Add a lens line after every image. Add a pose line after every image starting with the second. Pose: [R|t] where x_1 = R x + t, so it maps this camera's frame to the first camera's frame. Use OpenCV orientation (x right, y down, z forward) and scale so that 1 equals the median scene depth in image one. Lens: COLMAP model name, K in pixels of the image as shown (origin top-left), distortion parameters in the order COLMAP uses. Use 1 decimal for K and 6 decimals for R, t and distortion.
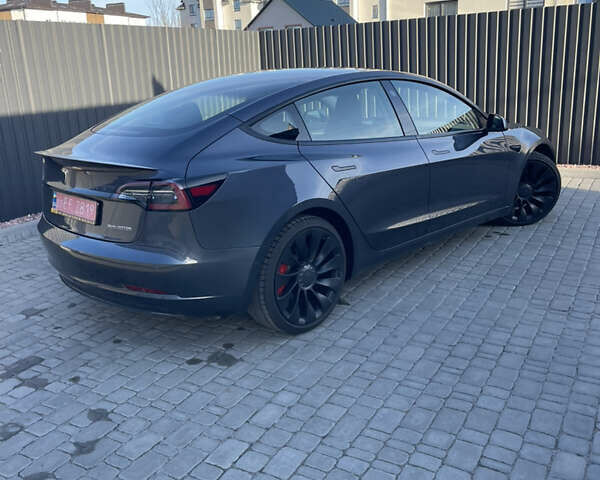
lens RADIAL K [[603.2, 0, 302.9], [0, 603.2, 238.3], [0, 0, 1]] dist [0.037682, -0.010629]
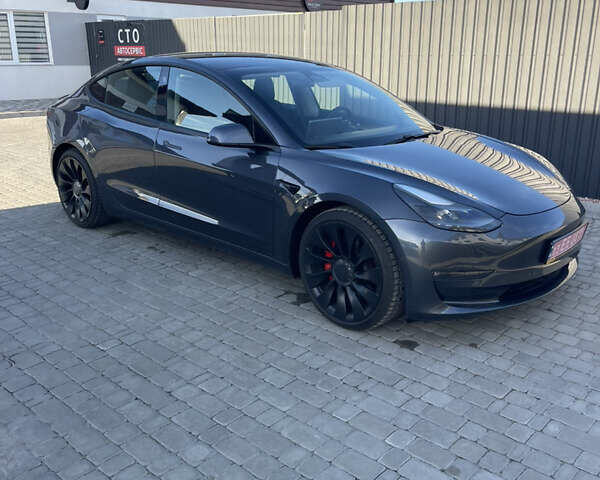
lens RADIAL K [[598.5, 0, 299.2], [0, 598.5, 240.6], [0, 0, 1]] dist [0.036235, 0.006847]
pose [[-0.239893, 0.320734, -0.916287, 1.094923], [-0.254369, 0.890105, 0.378166, -0.455860], [0.936882, 0.323794, -0.131945, 1.493090]]
